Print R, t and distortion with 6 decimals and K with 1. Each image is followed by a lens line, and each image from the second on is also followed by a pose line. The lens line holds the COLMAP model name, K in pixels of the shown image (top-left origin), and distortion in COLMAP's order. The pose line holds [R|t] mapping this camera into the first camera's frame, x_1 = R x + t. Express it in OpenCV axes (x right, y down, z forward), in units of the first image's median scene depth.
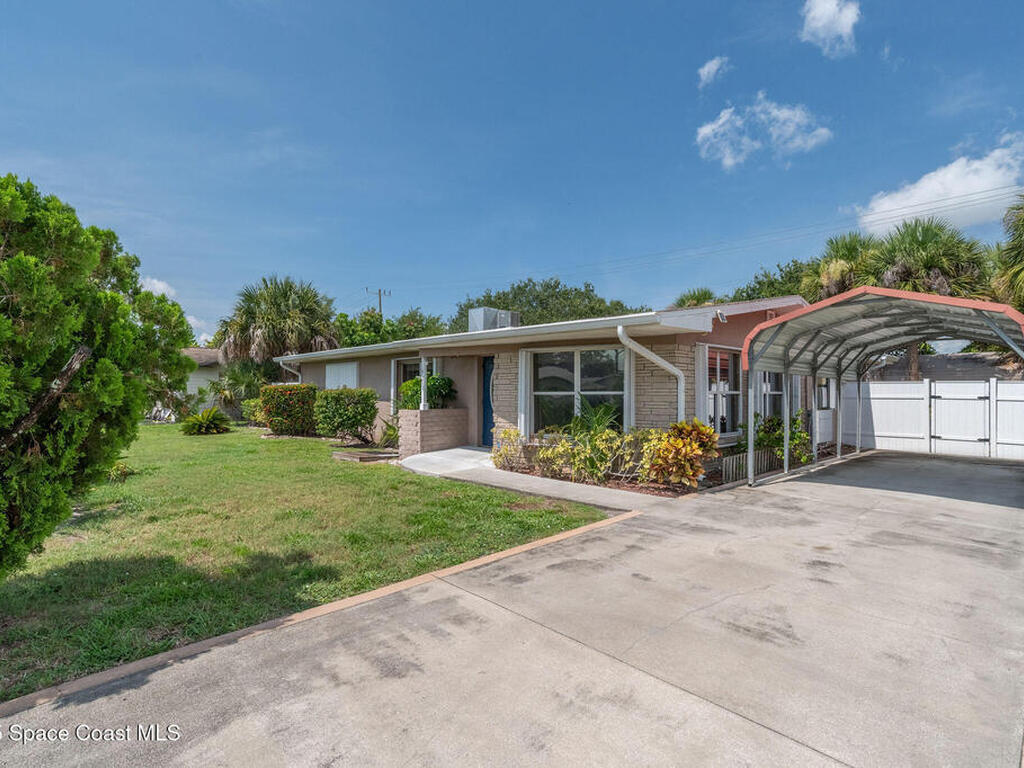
lens RADIAL K [[498.2, 0, 509.7], [0, 498.2, 383.7], [0, 0, 1]] dist [0.000523, -0.000128]
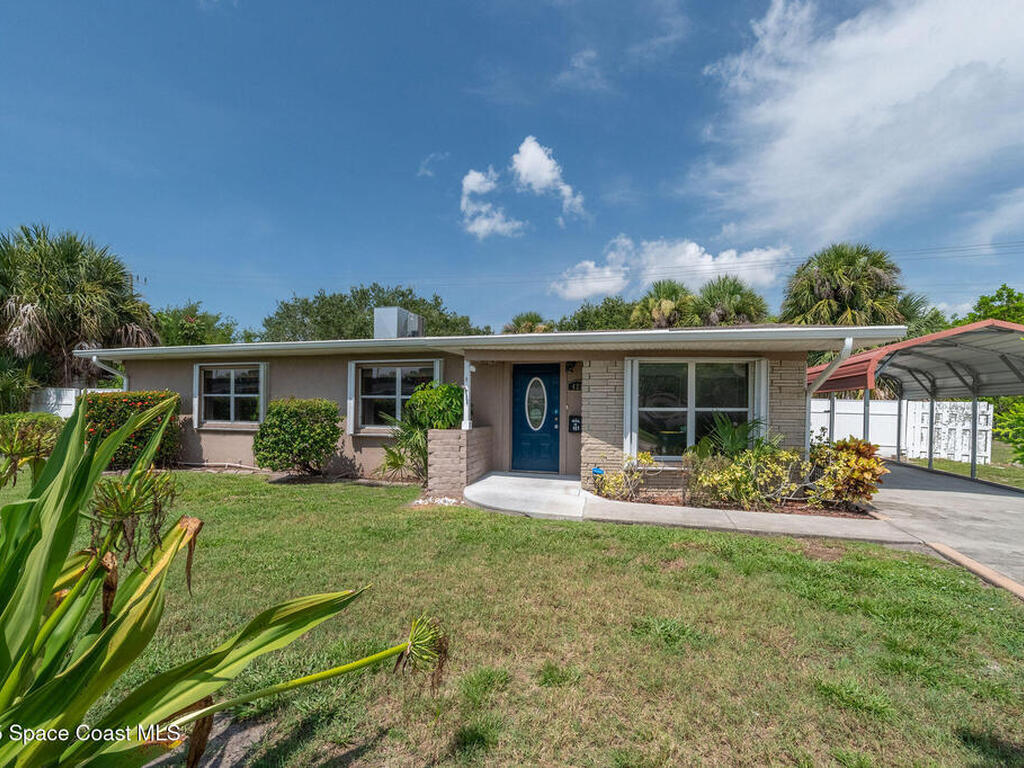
lens RADIAL K [[454.7, 0, 501.6], [0, 454.7, 398.9], [0, 0, 1]] dist [0.001084, -0.000060]
pose [[0.879811, 0.010791, 0.475201, -0.405743], [-0.014899, 0.999877, 0.004878, 0.001405], [-0.475090, -0.011372, 0.879864, 0.318502]]
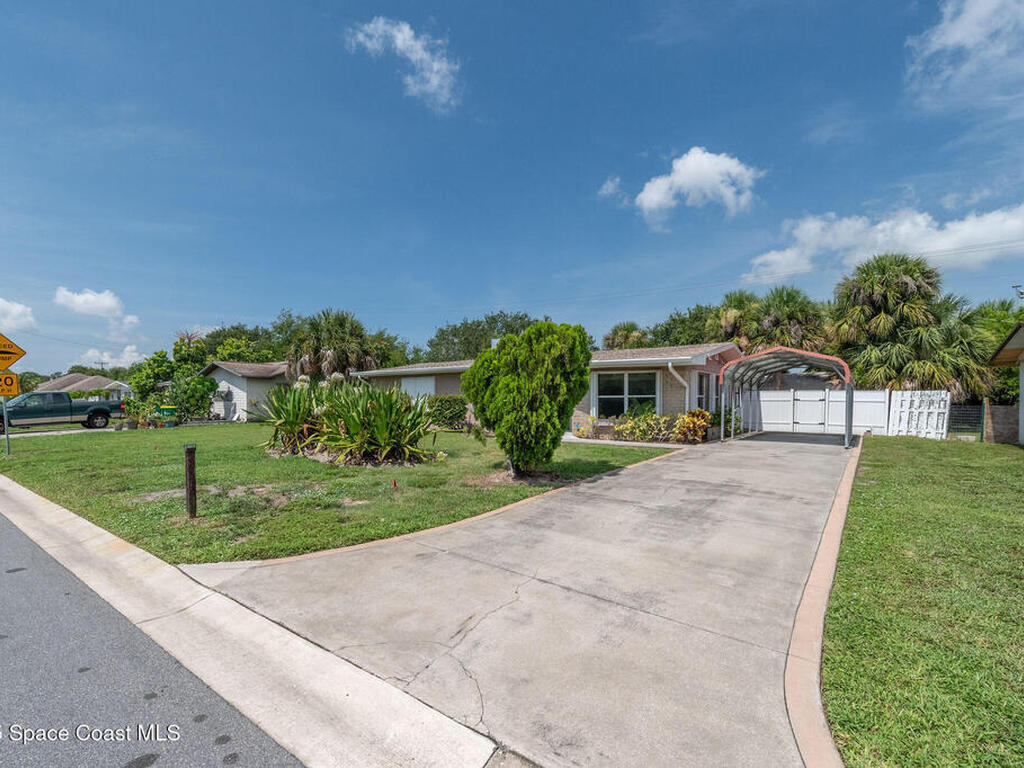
lens RADIAL K [[454.7, 0, 477.3], [0, 454.7, 409.5], [0, 0, 1]] dist [0.001084, -0.000060]
pose [[0.991746, -0.003509, 0.128167, -0.447406], [-0.000889, 0.999413, 0.034242, 0.007938], [-0.128212, -0.034073, 0.991161, -0.423352]]
